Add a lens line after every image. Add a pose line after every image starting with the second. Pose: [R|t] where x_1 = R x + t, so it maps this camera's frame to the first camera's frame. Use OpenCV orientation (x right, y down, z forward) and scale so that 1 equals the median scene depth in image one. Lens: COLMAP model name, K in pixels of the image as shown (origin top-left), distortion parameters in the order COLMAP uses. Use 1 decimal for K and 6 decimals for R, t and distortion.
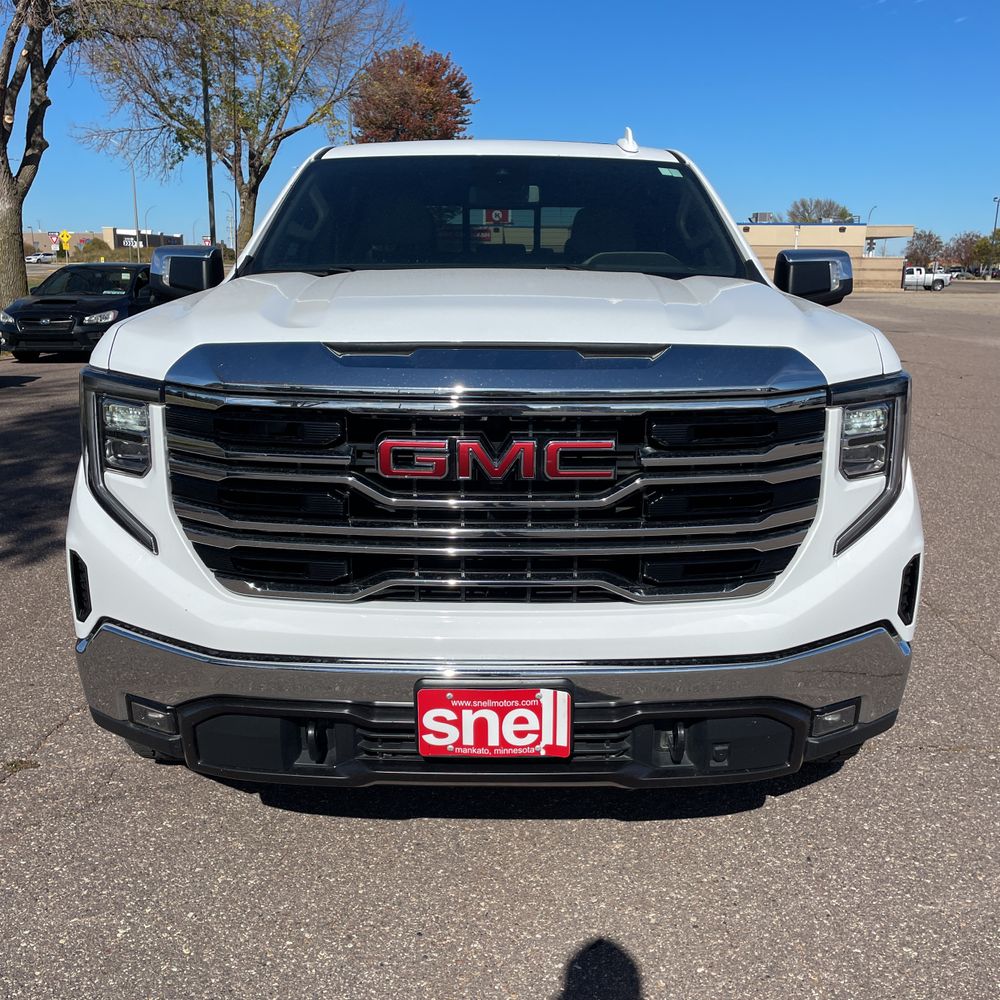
lens RADIAL K [[1016.0, 0, 497.5], [0, 1016.0, 513.7], [0, 0, 1]] dist [0.043296, 0.000000]
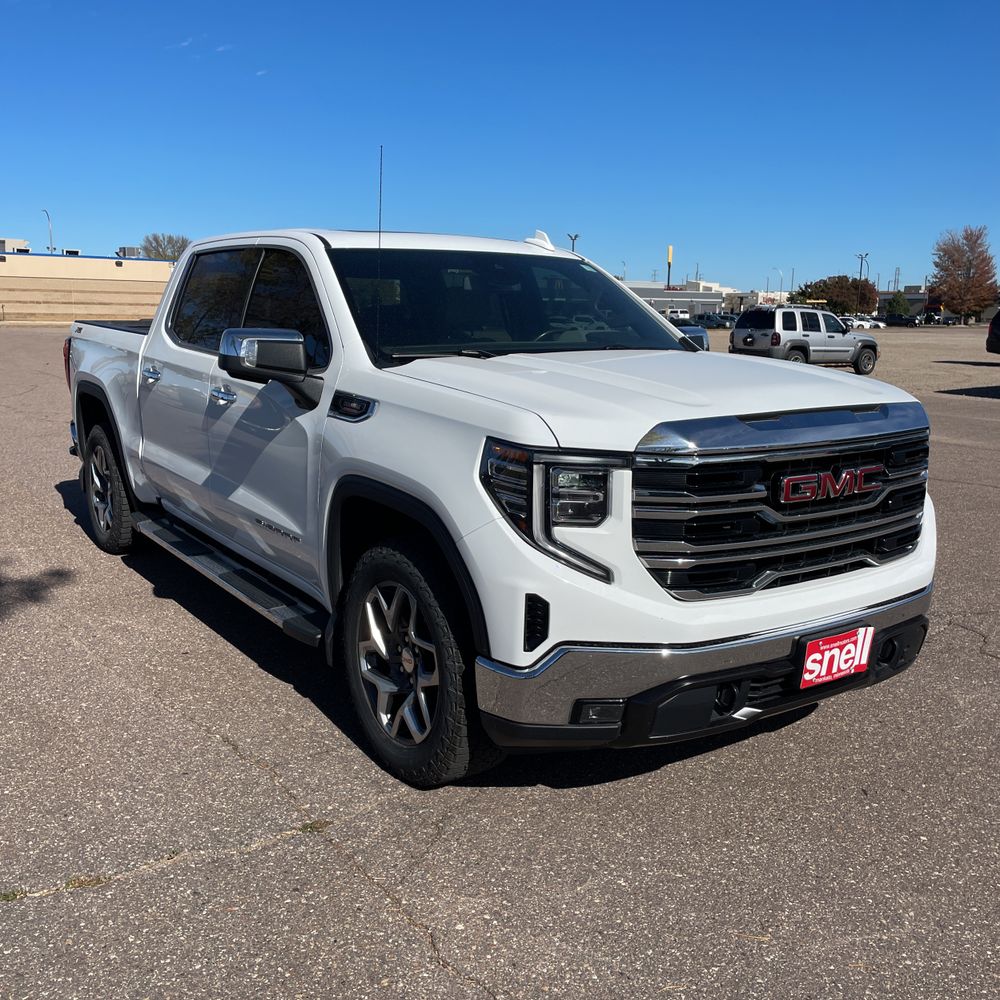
lens RADIAL K [[1016.0, 0, 504.0], [0, 1016.0, 508.8], [0, 0, 1]] dist [0.043296, 0.000000]
pose [[0.818014, -0.105849, 0.565376, -1.225823], [0.126087, 0.992014, 0.003294, -0.080138], [-0.561209, 0.068592, 0.824827, 0.003853]]
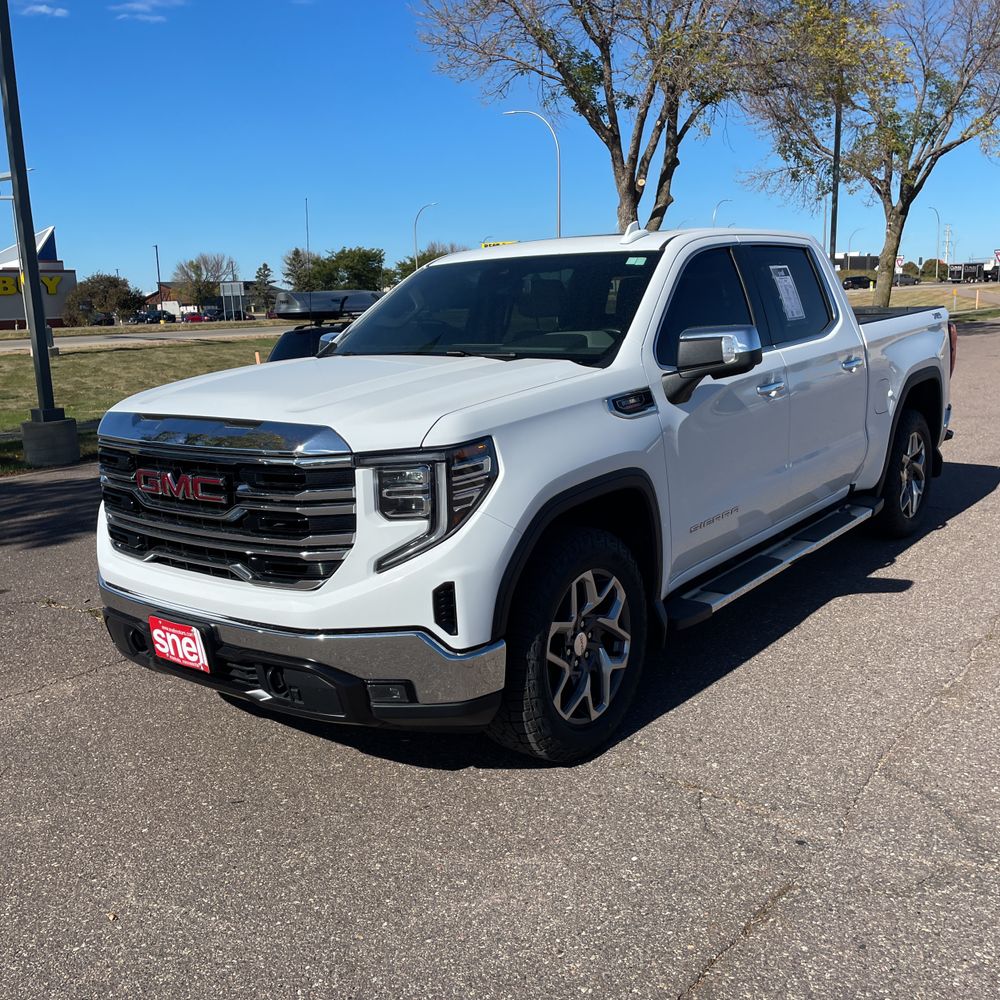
lens RADIAL K [[1016.0, 0, 496.8], [0, 1016.0, 497.1], [0, 0, 1]] dist [0.043296, 0.000000]
pose [[0.784427, 0.081467, -0.614848, 1.378856], [-0.101935, 0.994789, 0.001759, -0.085972], [0.611787, 0.061295, 0.788644, -0.010510]]
